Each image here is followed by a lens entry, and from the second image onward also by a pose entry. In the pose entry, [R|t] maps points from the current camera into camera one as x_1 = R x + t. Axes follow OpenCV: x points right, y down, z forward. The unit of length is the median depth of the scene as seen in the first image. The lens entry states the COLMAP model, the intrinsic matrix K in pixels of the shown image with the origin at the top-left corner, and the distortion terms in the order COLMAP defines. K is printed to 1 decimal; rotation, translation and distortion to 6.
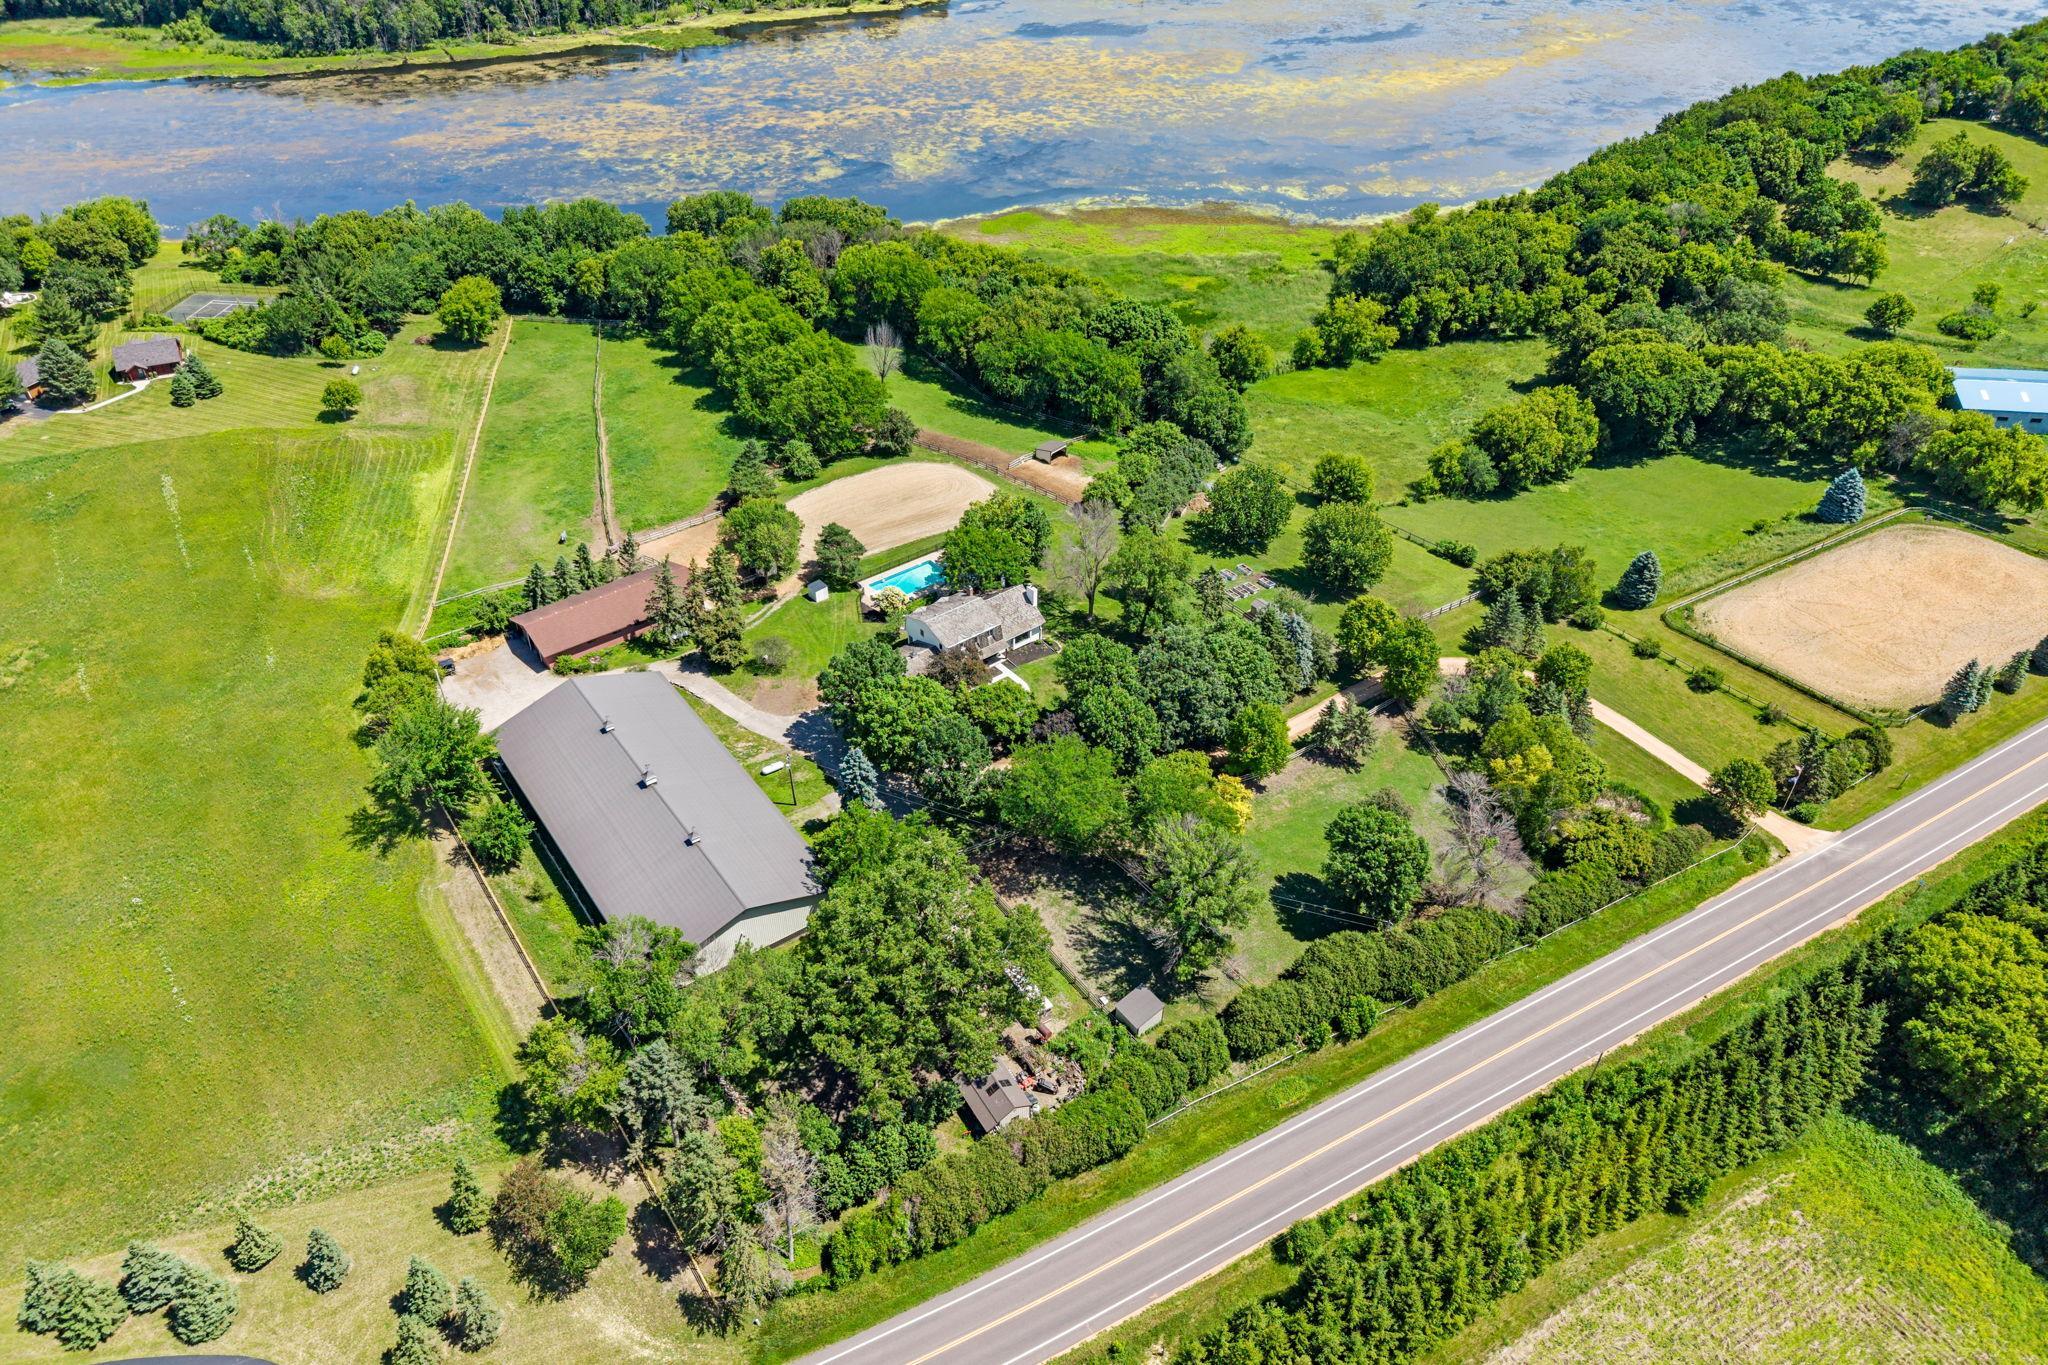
lens RADIAL K [[1365.2, 0, 1024.0], [0, 1365.2, 682.5], [0, 0, 1]] dist [0.089941, -0.127220]
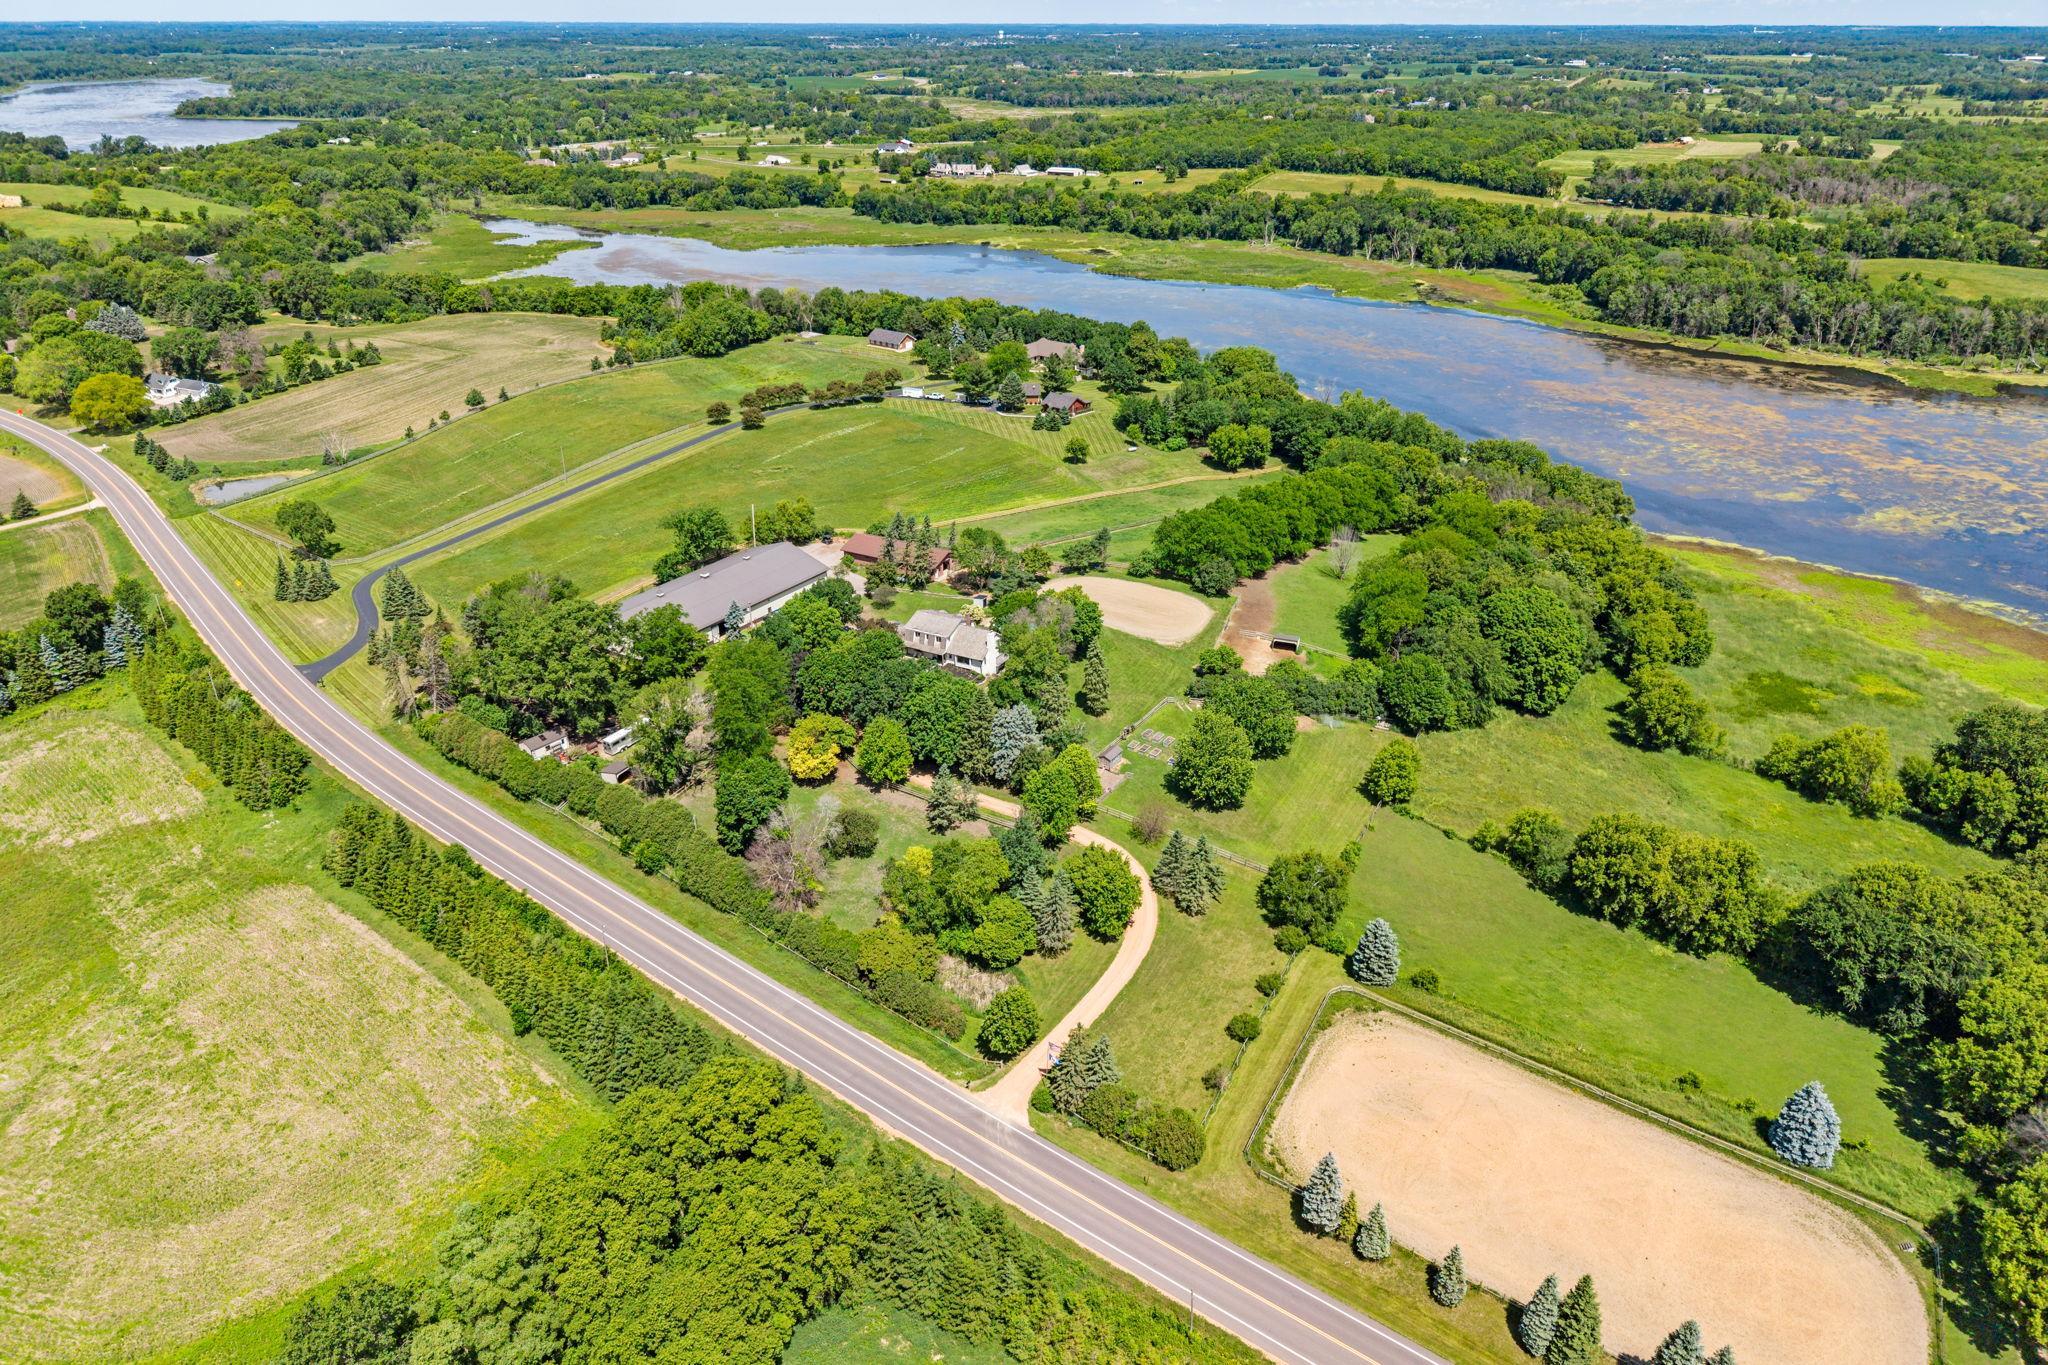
lens RADIAL K [[1365.2, 0, 1024.0], [0, 1365.2, 682.5], [0, 0, 1]] dist [0.089941, -0.127220]
pose [[0.368473, 0.394478, -0.841793, 0.887827], [-0.558349, 0.817899, 0.138878, -0.181433], [0.743286, 0.418841, 0.521630, 0.299326]]
